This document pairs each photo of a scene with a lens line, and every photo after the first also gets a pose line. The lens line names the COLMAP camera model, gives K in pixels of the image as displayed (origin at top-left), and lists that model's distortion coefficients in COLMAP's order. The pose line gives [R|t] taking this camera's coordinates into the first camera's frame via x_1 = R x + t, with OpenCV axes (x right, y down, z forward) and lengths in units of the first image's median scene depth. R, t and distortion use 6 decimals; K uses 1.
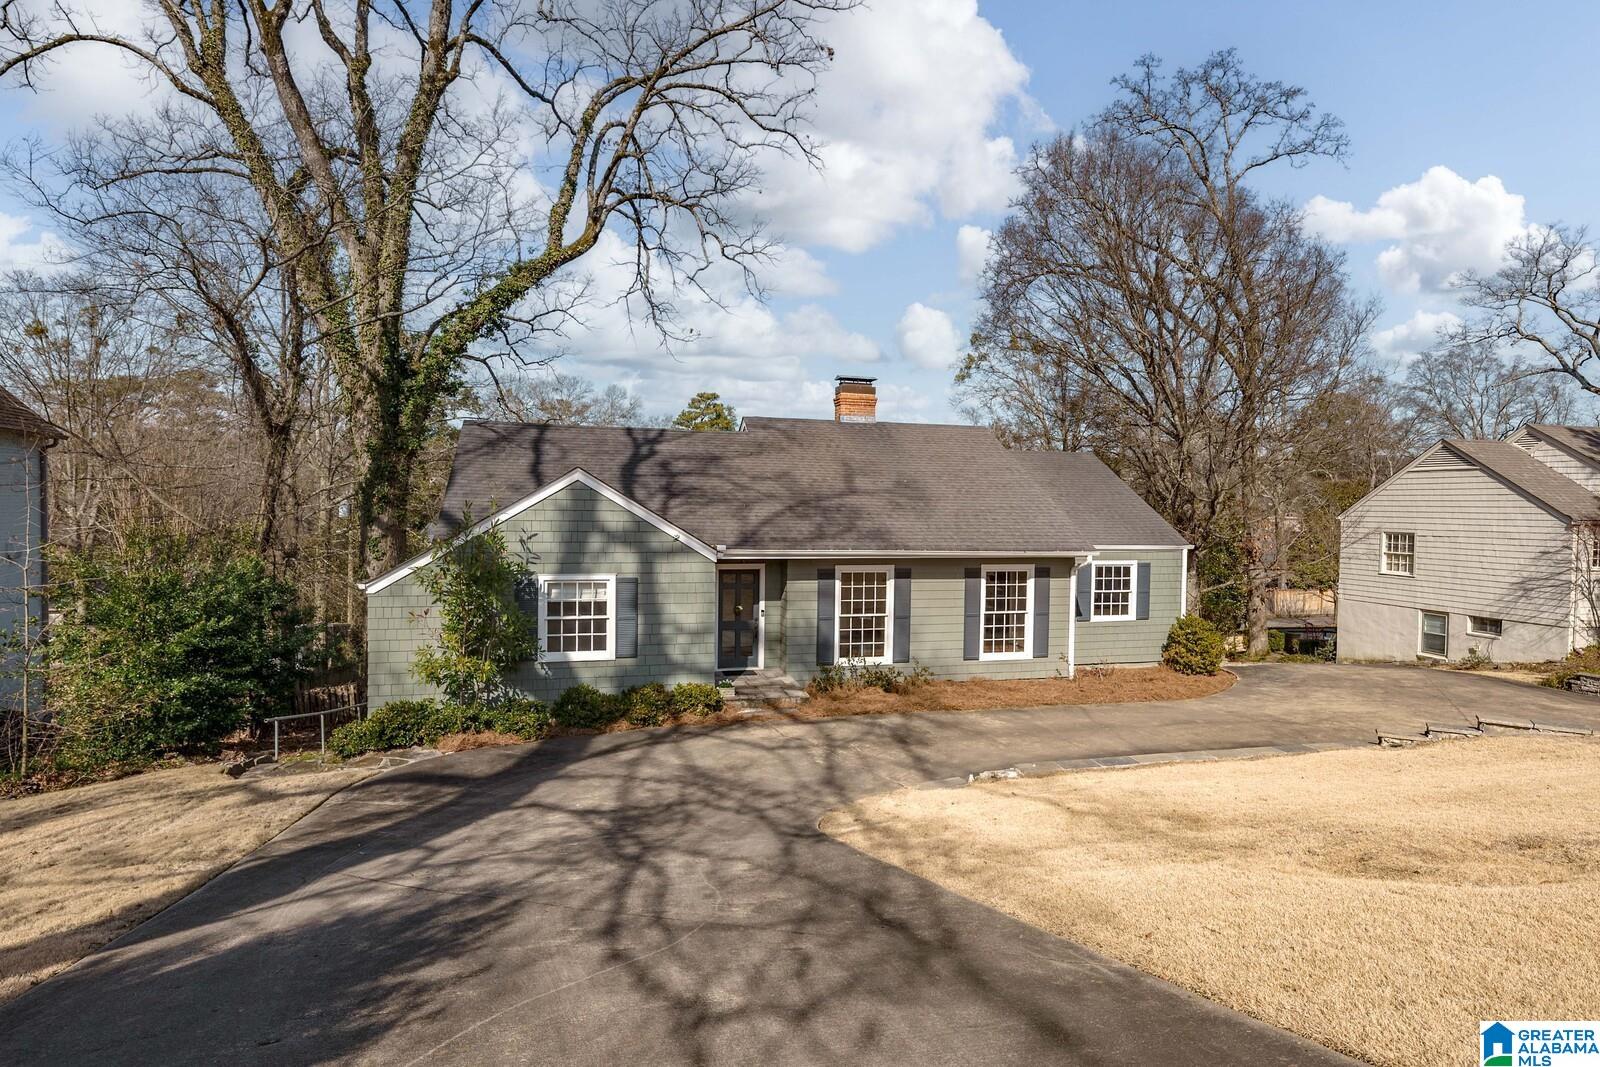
lens RADIAL K [[854.1, 0, 802.1], [0, 854.1, 506.4], [0, 0, 1]] dist [-0.004869, -0.000422]
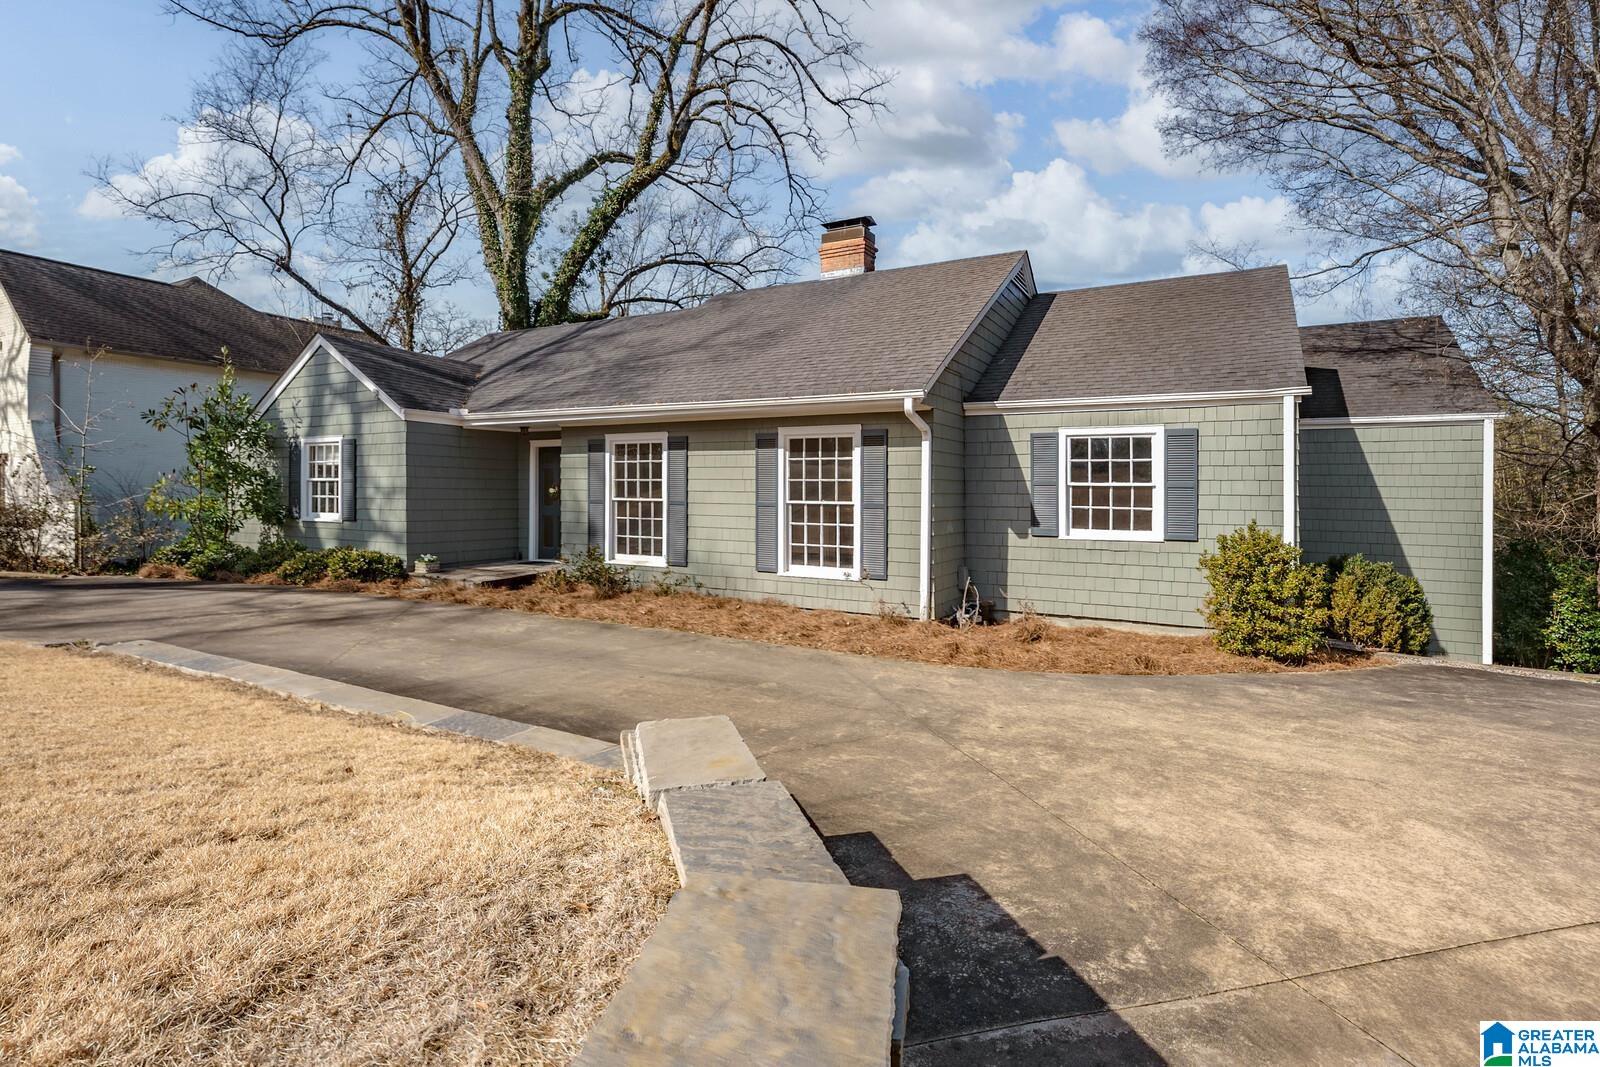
lens RADIAL K [[787.0, 0, 801.2], [0, 787.0, 472.6], [0, 0, 1]] dist [0.001103, -0.000613]
pose [[0.712460, -0.025569, -0.701246, 0.648490], [-0.001728, 0.999269, -0.038191, 0.126130], [0.701710, 0.028421, 0.711895, 0.583165]]
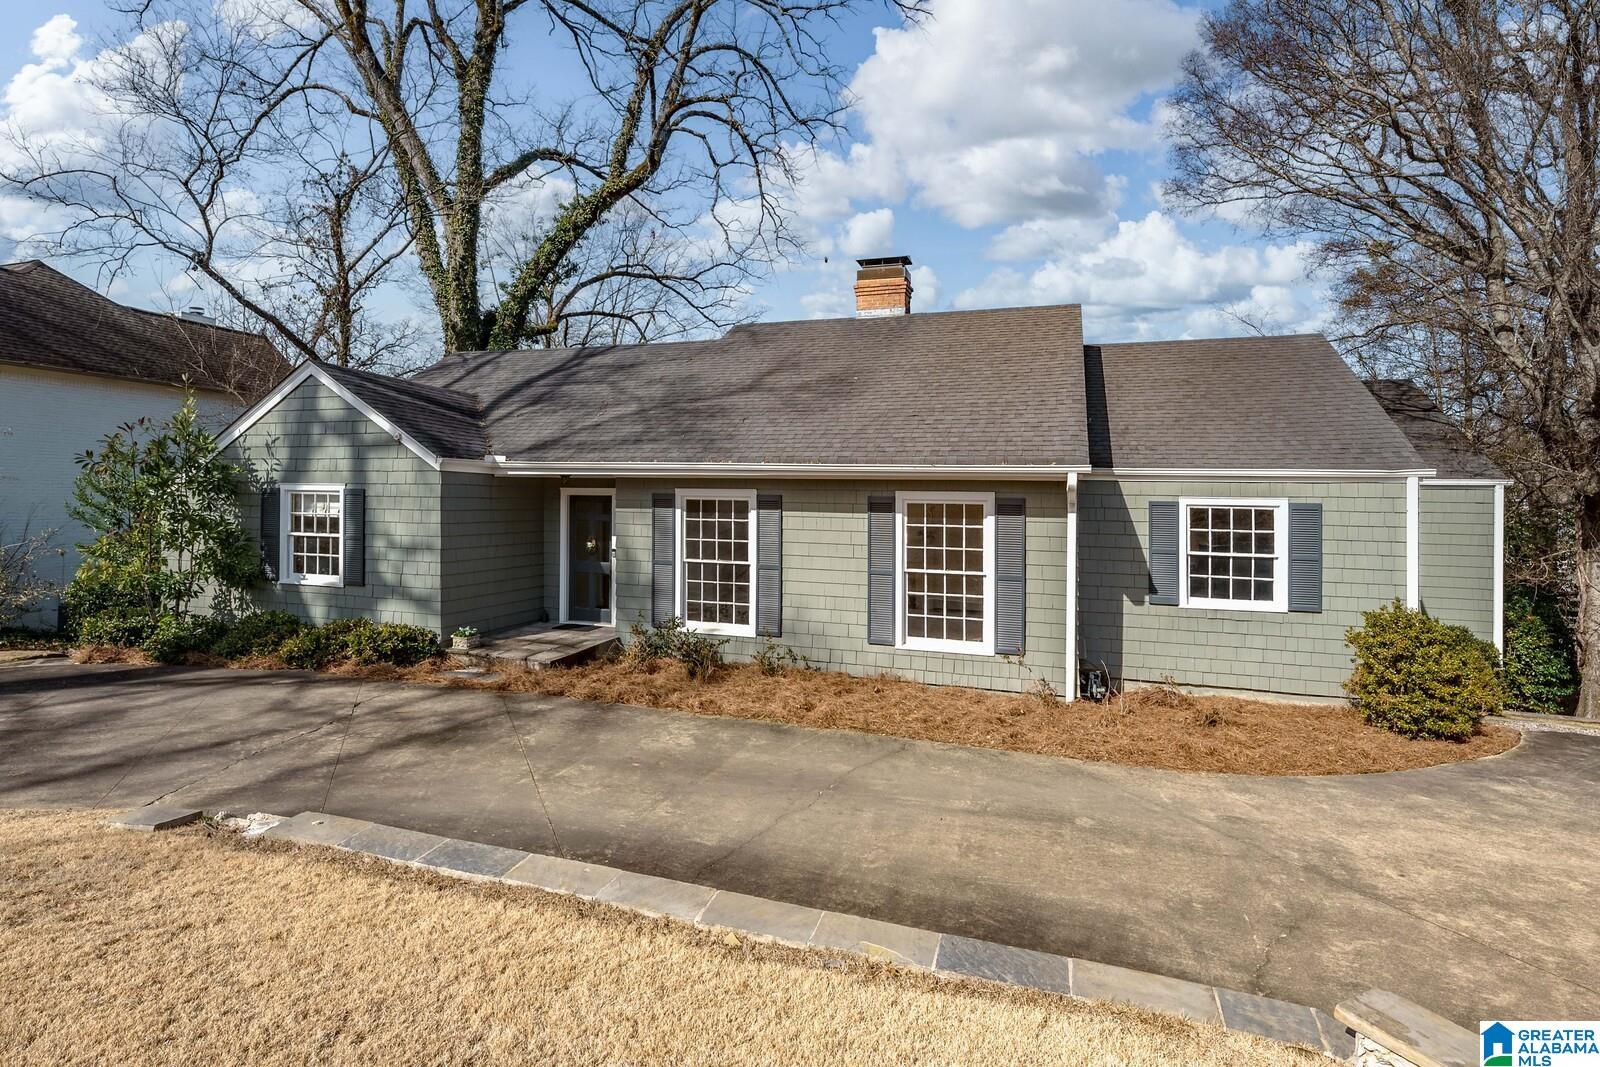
lens RADIAL K [[787.0, 0, 801.5], [0, 787.0, 472.8], [0, 0, 1]] dist [0.001103, -0.000613]
pose [[0.831487, -0.018110, -0.555249, 0.471385], [-0.004795, 0.999197, -0.039770, 0.077861], [0.555524, 0.035730, 0.830733, 0.488544]]
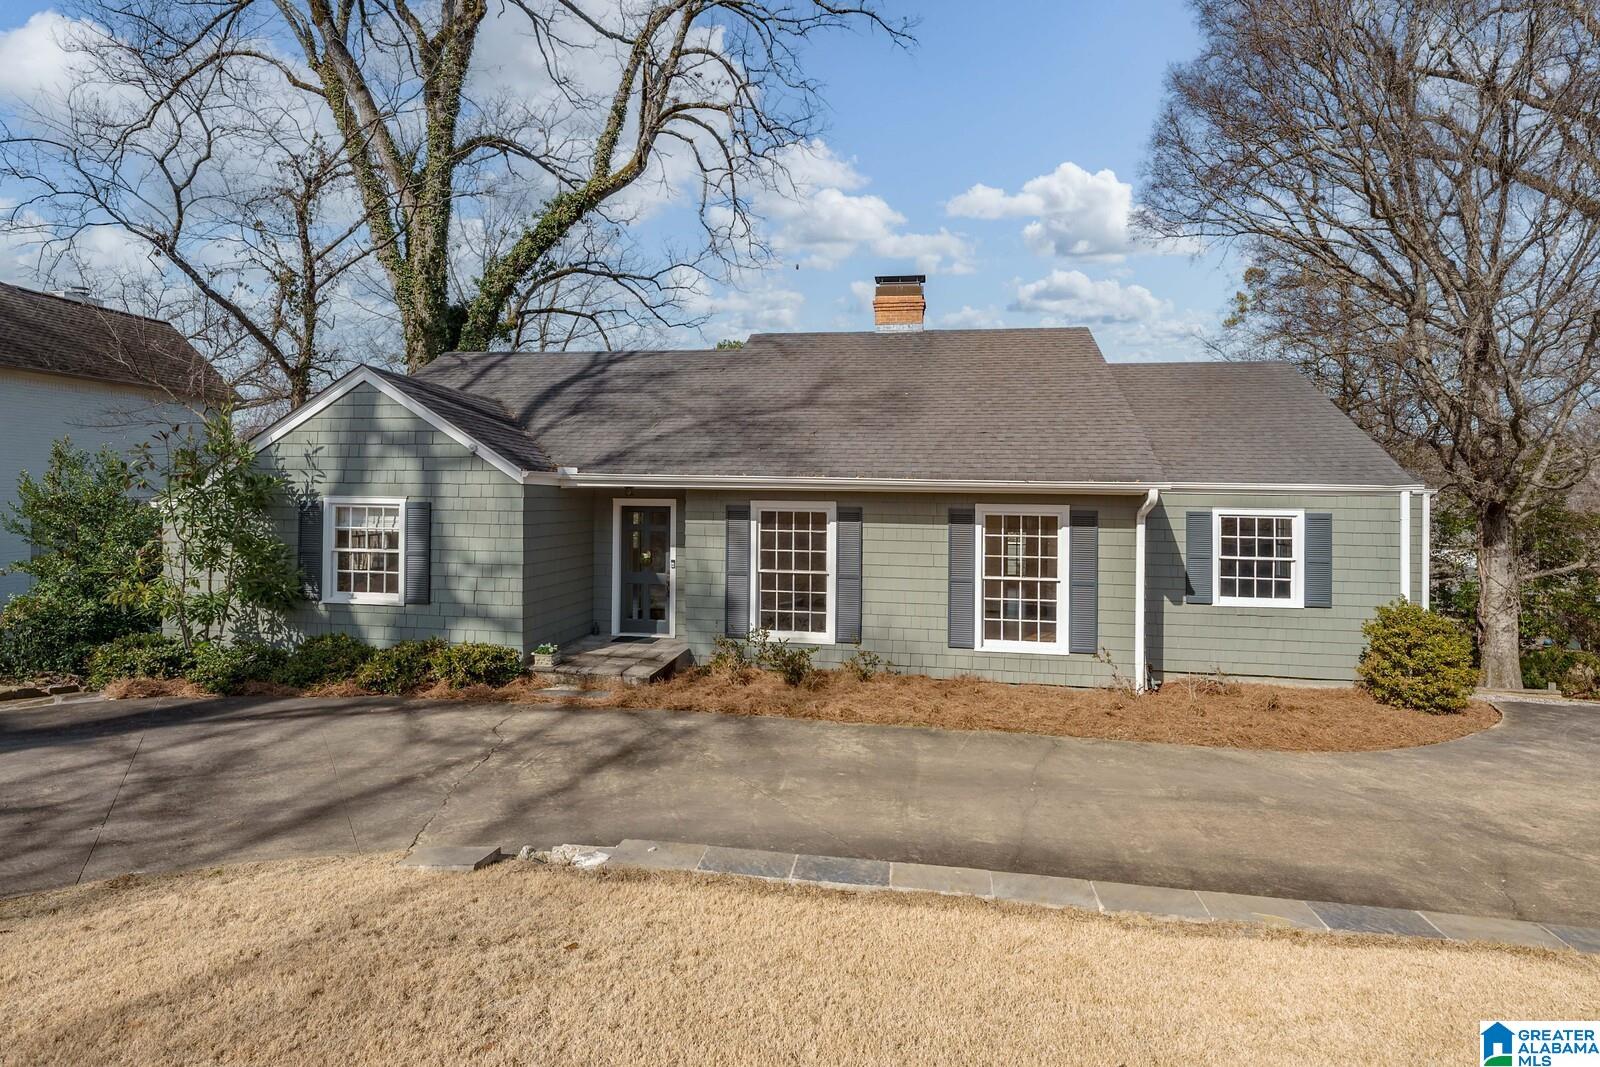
lens RADIAL K [[787.0, 0, 801.5], [0, 787.0, 469.1], [0, 0, 1]] dist [0.001103, -0.000613]
pose [[0.911119, -0.014620, -0.411885, 0.339776], [-0.001817, 0.999218, -0.039487, 0.065575], [0.412140, 0.036726, 0.910380, 0.388559]]
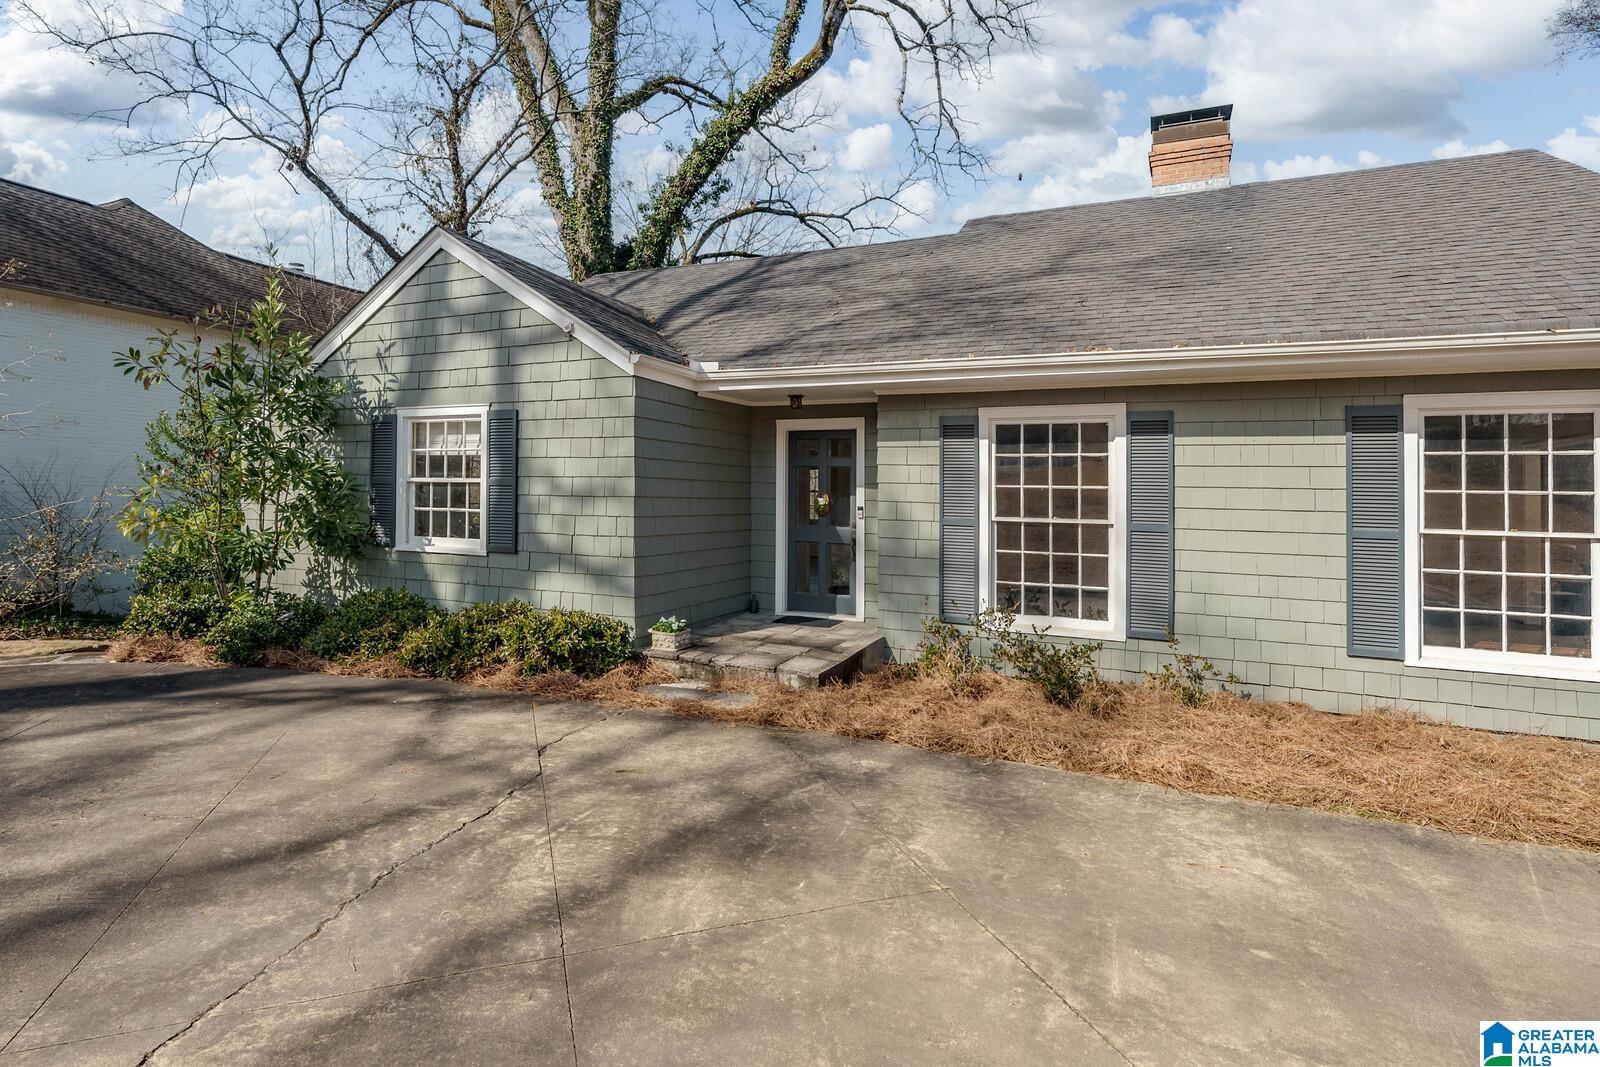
lens RADIAL K [[787.0, 0, 800.8], [0, 787.0, 469.8], [0, 0, 1]] dist [0.001103, -0.000613]
pose [[0.777865, -0.020994, -0.628081, 0.220589], [-0.008209, 0.999017, -0.043560, 0.116302], [0.628378, 0.039039, 0.776928, 0.583652]]
